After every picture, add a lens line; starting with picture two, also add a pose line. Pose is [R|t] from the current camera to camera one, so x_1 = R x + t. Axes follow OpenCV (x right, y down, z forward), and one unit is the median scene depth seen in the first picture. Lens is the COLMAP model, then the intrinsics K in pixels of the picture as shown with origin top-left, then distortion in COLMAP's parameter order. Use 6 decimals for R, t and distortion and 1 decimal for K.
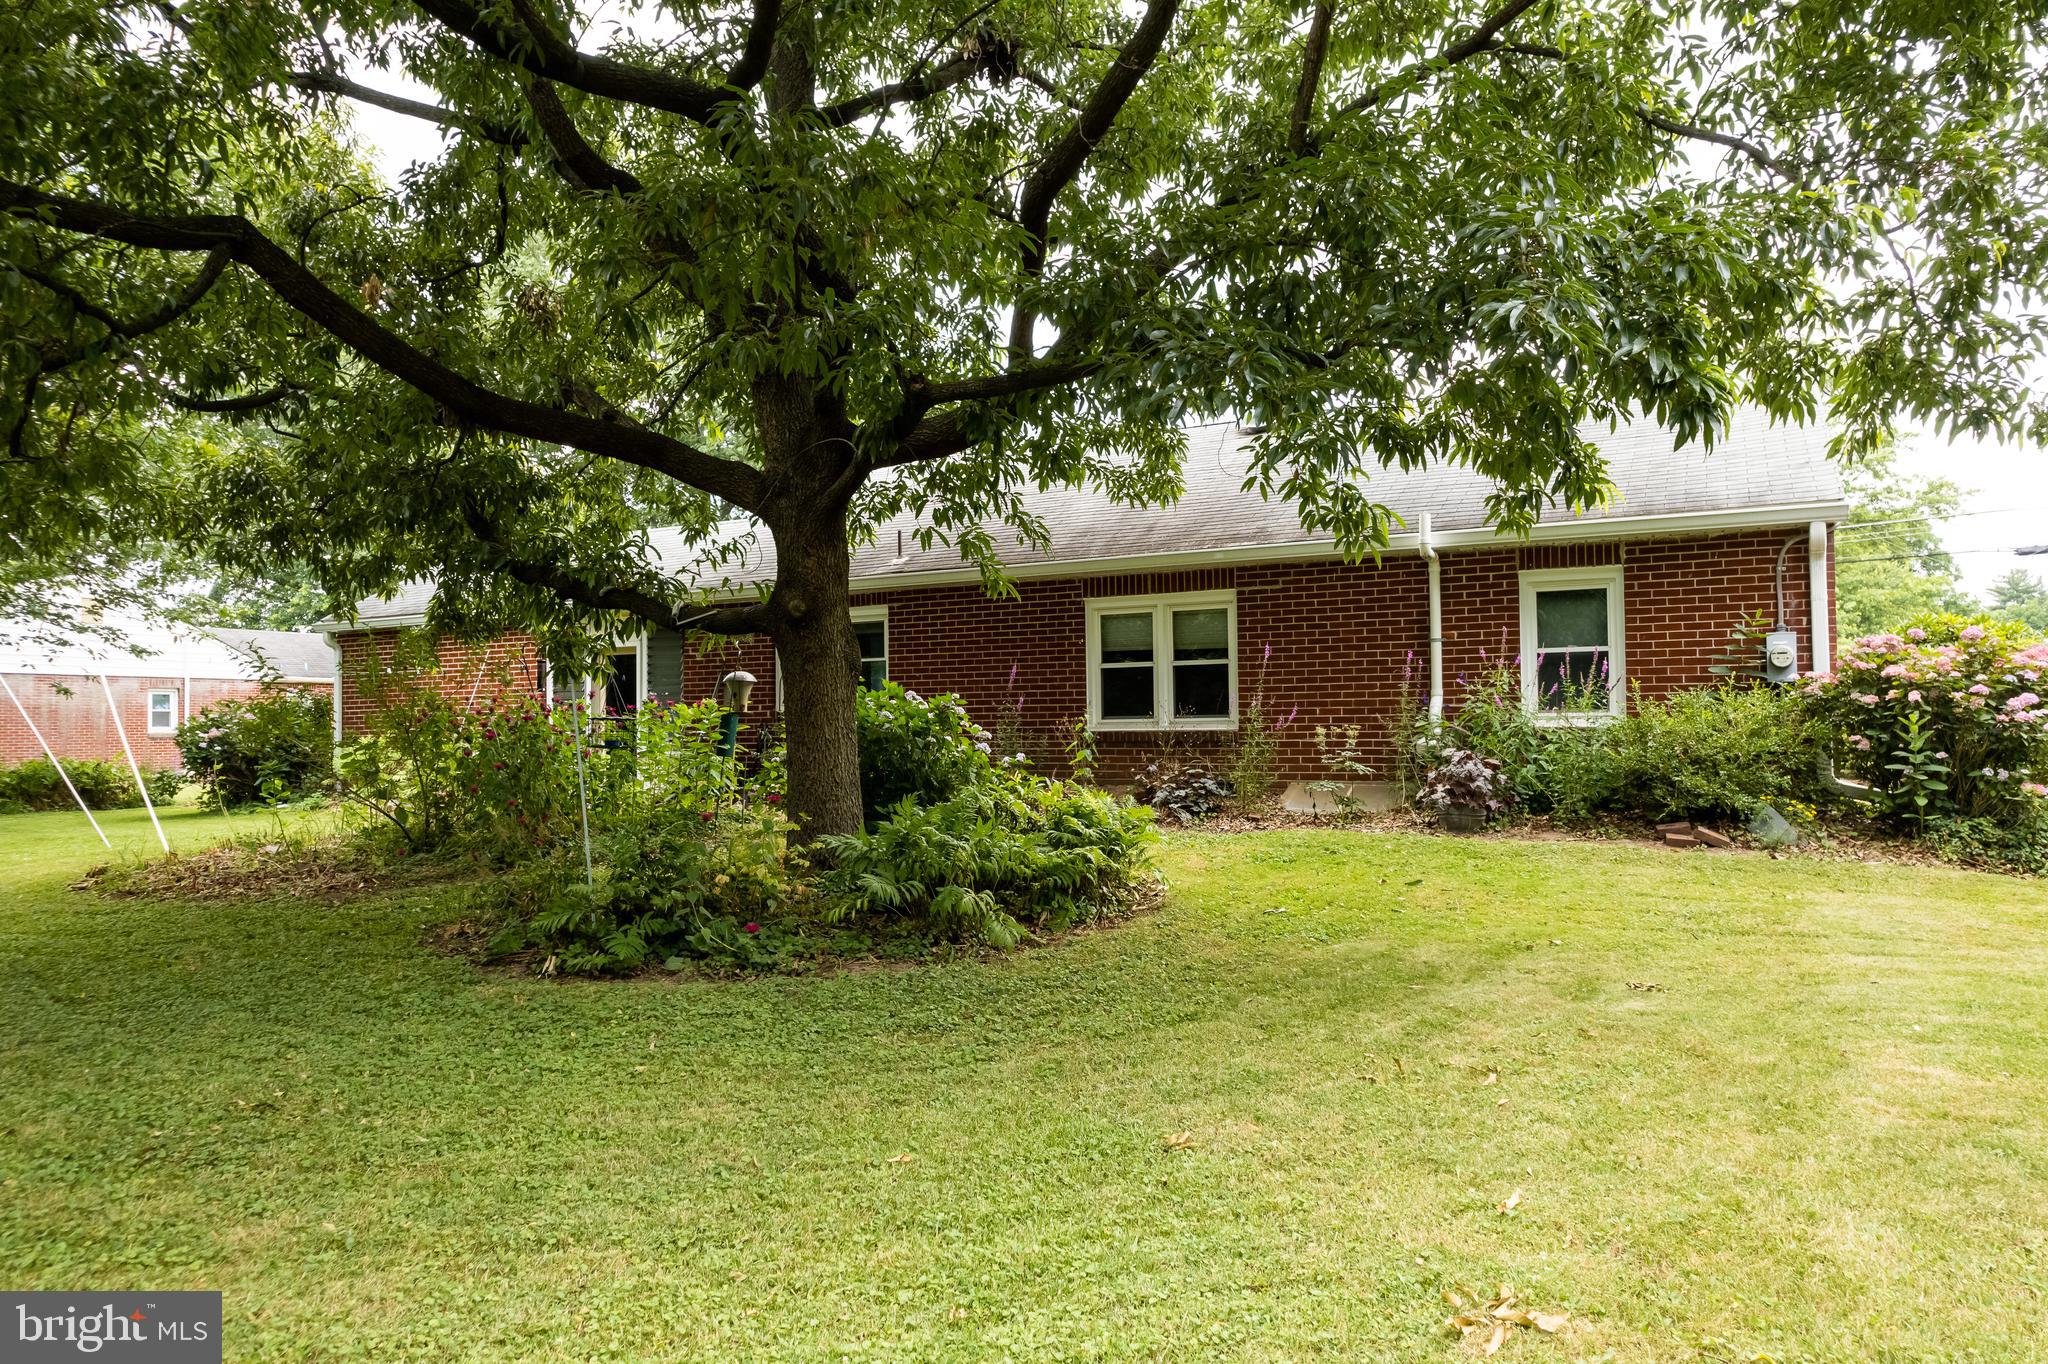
lens RADIAL K [[1350.9, 0, 1031.3], [0, 1350.9, 726.4], [0, 0, 1]] dist [-0.075024, 0.067631]
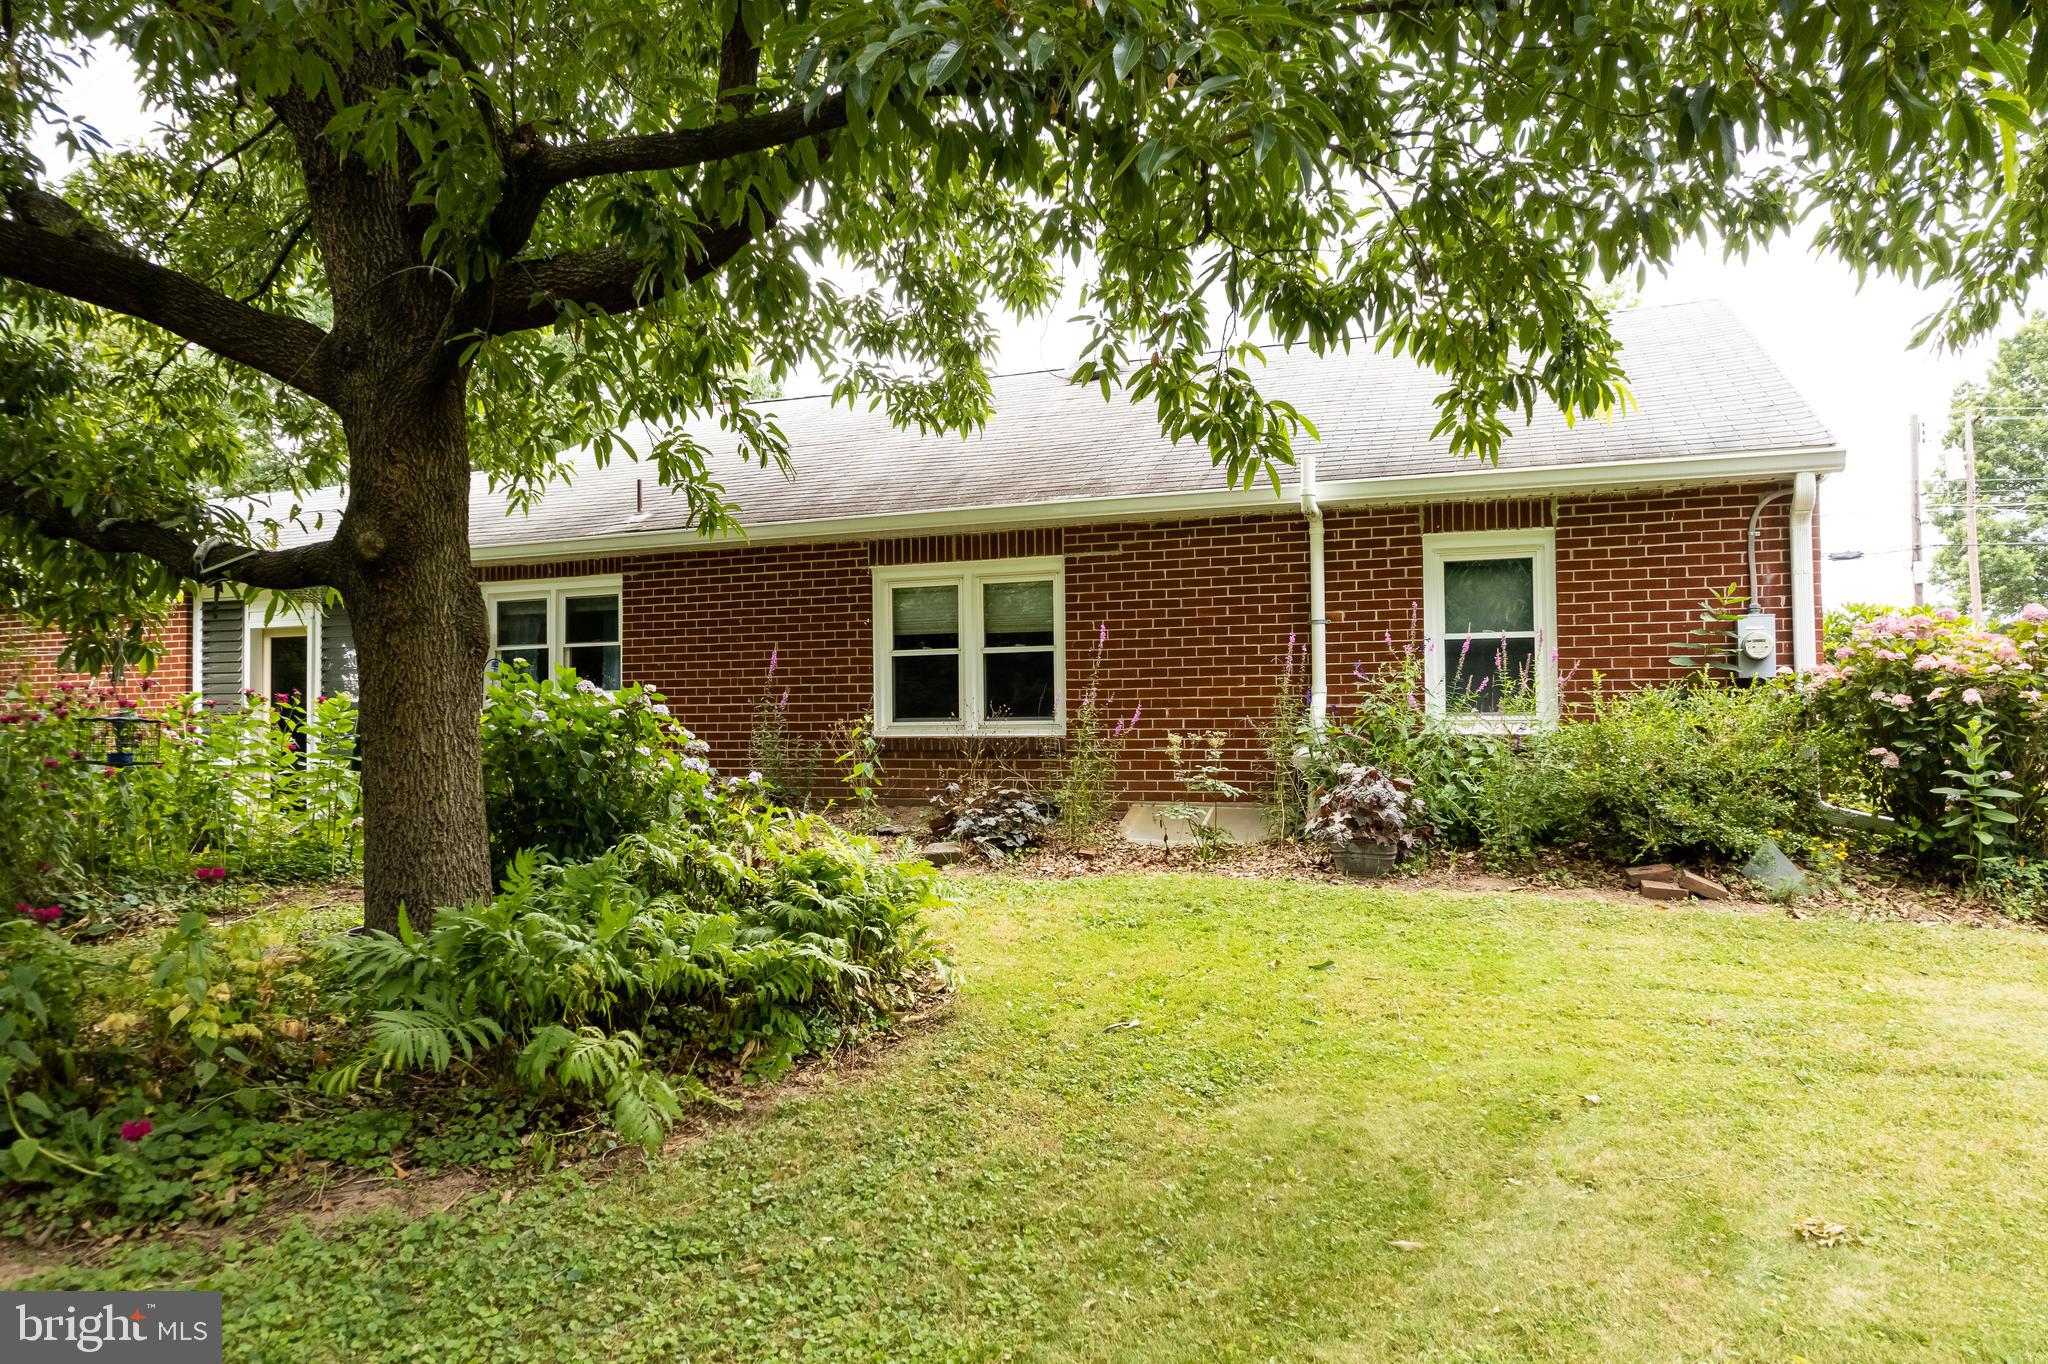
lens RADIAL K [[1350.9, 0, 1026.5], [0, 1350.9, 695.2], [0, 0, 1]] dist [-0.075024, 0.067631]
pose [[0.992245, 0.006380, 0.124133, 0.045089], [-0.003585, 0.999735, -0.022732, -0.004253], [-0.124245, 0.022110, 0.992005, 0.303509]]
